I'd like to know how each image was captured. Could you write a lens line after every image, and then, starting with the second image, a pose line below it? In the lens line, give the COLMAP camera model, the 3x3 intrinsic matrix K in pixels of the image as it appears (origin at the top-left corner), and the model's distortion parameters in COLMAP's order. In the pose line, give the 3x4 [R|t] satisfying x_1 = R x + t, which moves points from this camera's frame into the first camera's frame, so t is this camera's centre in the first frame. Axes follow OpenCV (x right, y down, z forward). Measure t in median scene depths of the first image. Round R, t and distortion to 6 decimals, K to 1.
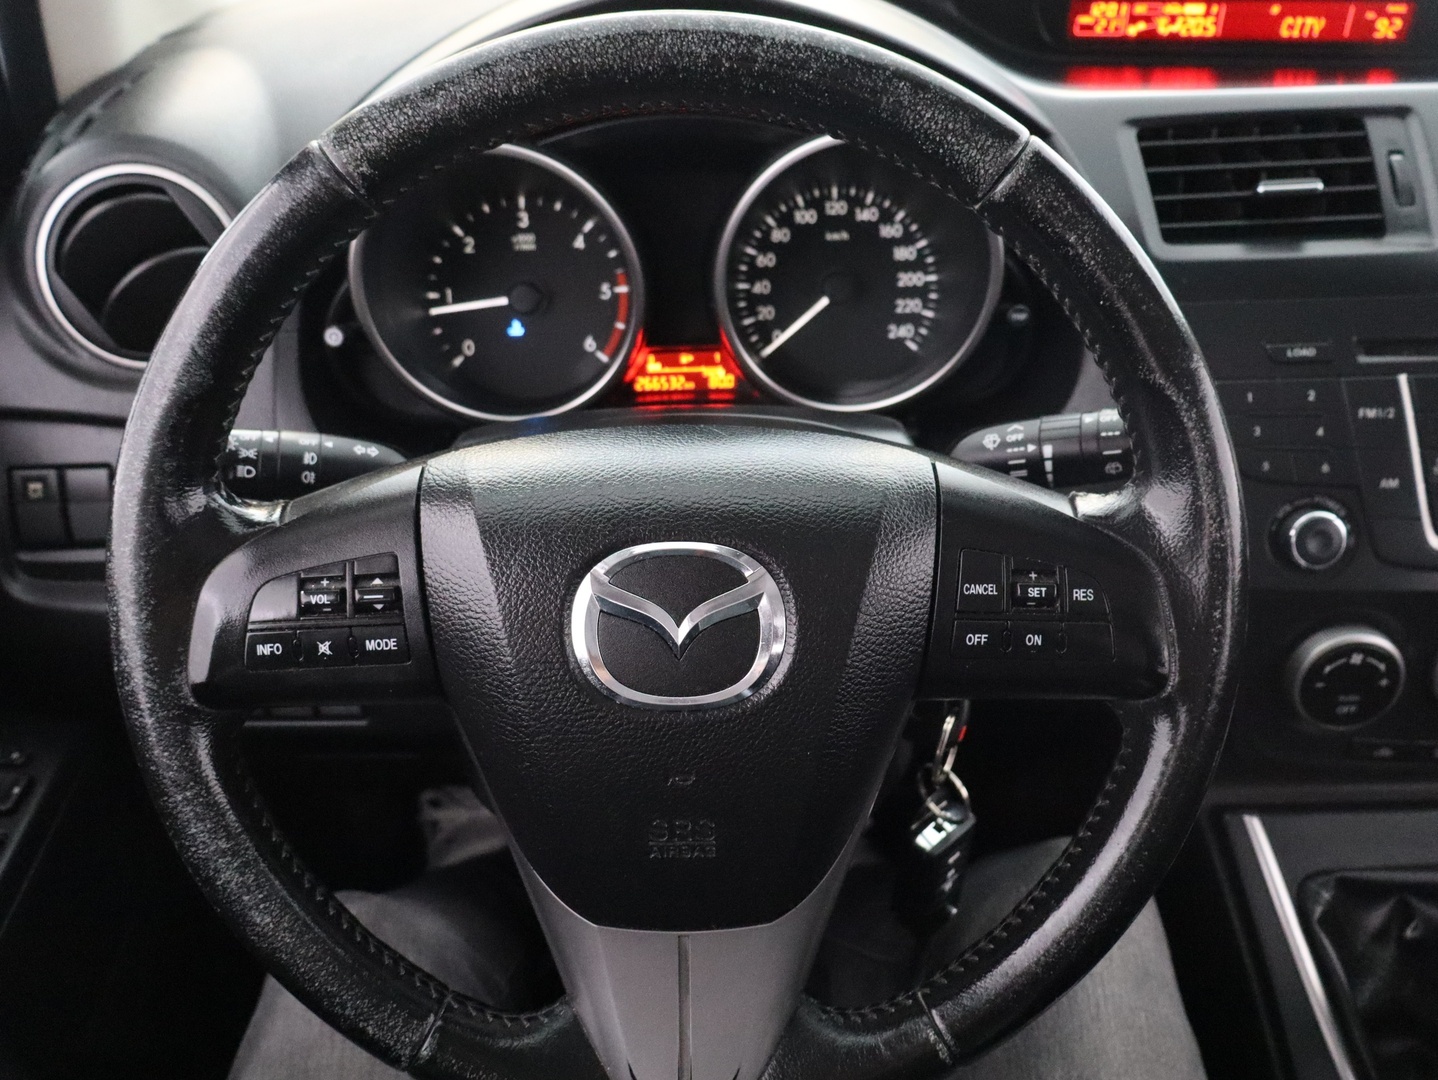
lens RADIAL K [[1481.2, 0, 726.6], [0, 1481.2, 534.4], [0, 0, 1]] dist [0.019293, 0.000000]
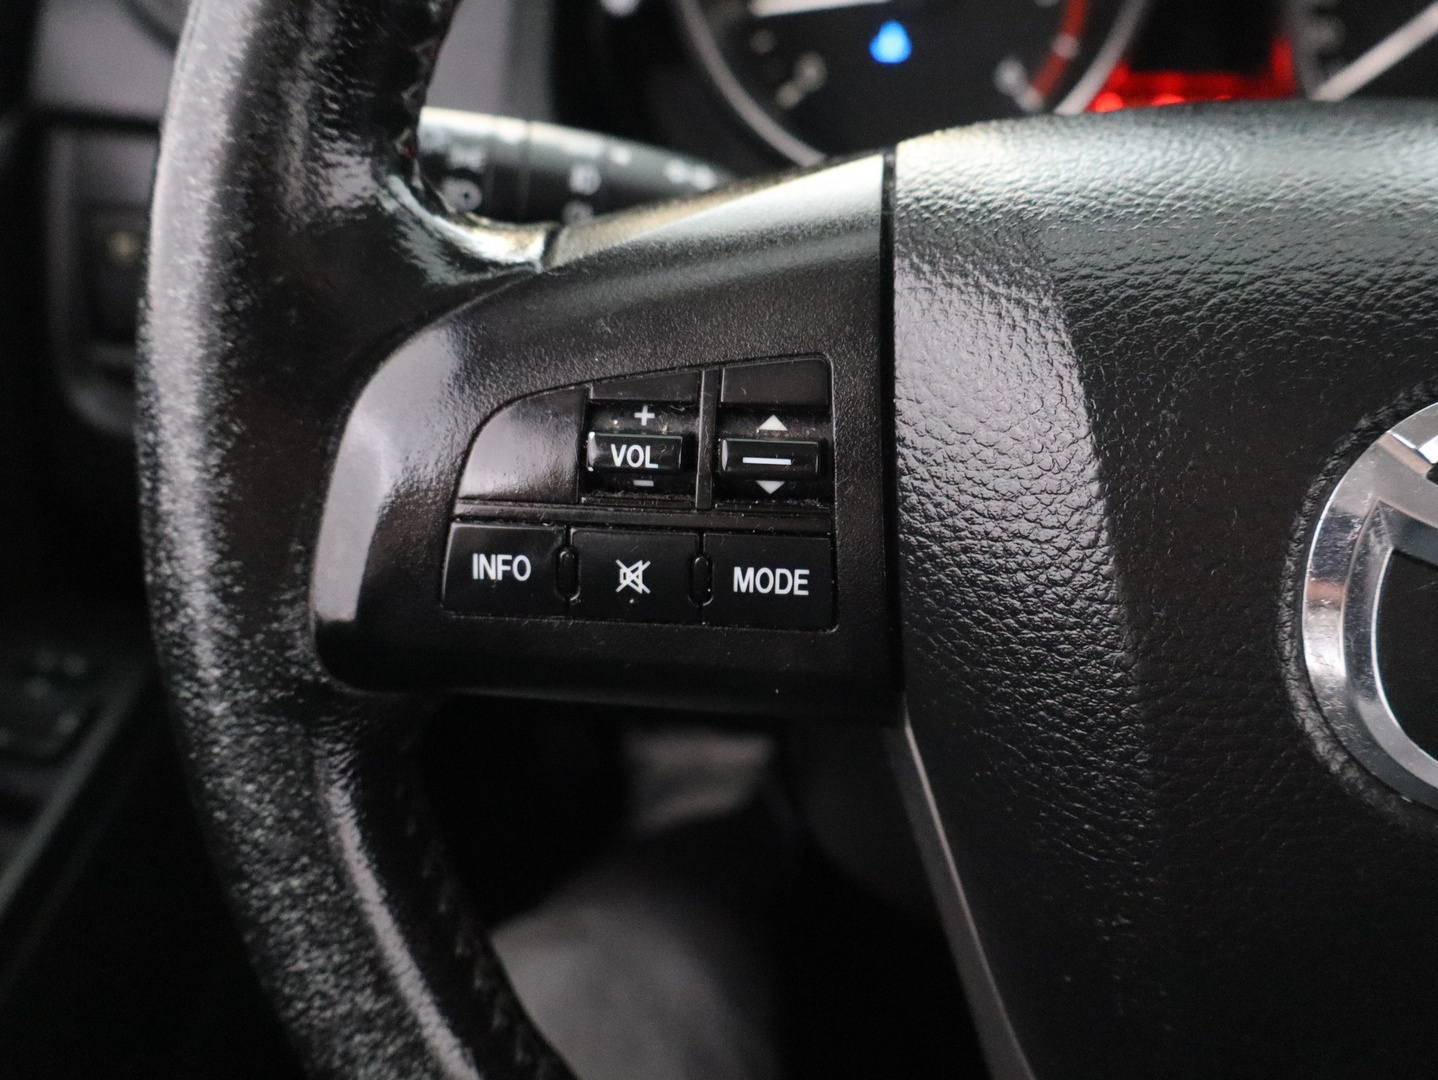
lens RADIAL K [[1481.2, 0, 709.7], [0, 1481.2, 546.4], [0, 0, 1]] dist [0.019293, 0.000000]
pose [[0.988879, 0.091016, -0.117620, -0.202976], [-0.081033, 0.992903, 0.087046, 0.031215], [0.124708, -0.076547, 0.989236, 0.600048]]
